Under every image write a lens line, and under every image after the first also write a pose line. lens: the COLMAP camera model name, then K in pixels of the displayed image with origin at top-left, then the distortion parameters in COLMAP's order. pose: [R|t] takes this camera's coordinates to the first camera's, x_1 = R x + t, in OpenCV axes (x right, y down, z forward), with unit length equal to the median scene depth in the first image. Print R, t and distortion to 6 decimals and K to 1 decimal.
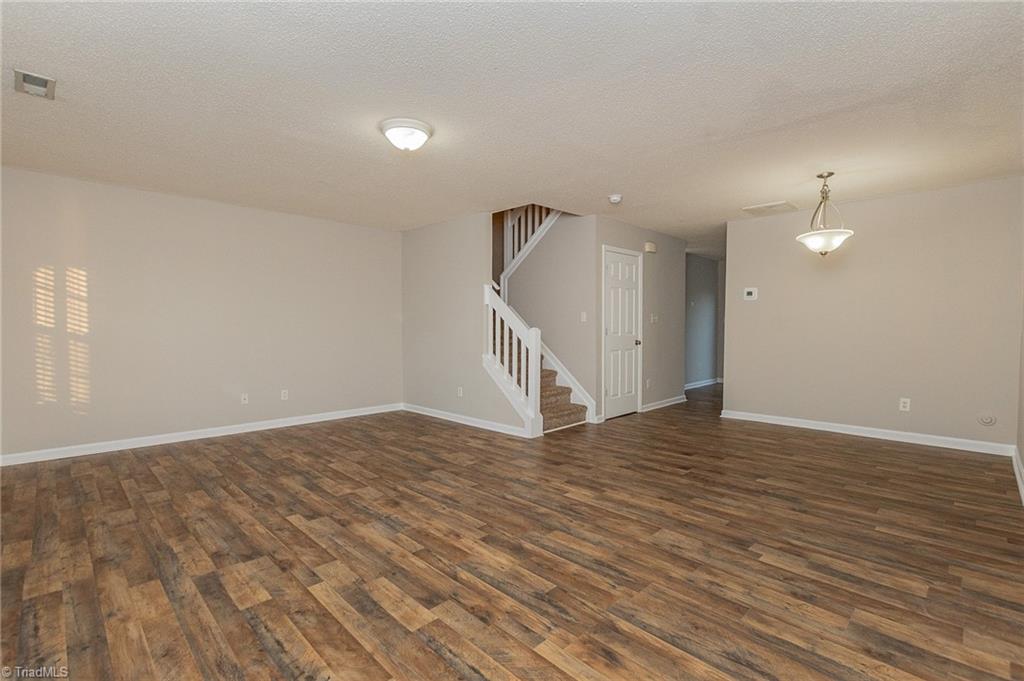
lens RADIAL K [[474.3, 0, 513.7], [0, 474.3, 328.1], [0, 0, 1]] dist [0.001759, -0.000405]
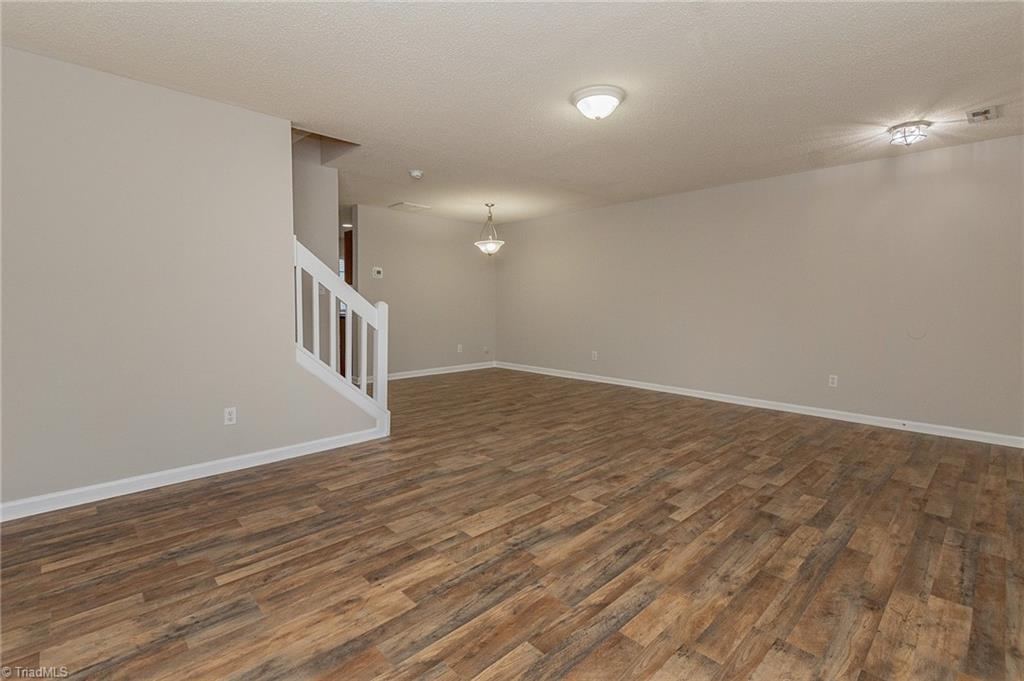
lens RADIAL K [[485.5, 0, 523.4], [0, 485.5, 323.1], [0, 0, 1]] dist [0.001471, -0.000555]
pose [[-0.010565, -0.043815, 0.998984, -1.102806], [0.006539, 0.999015, 0.043885, 0.002039], [-0.999923, 0.006996, -0.010268, 1.066203]]
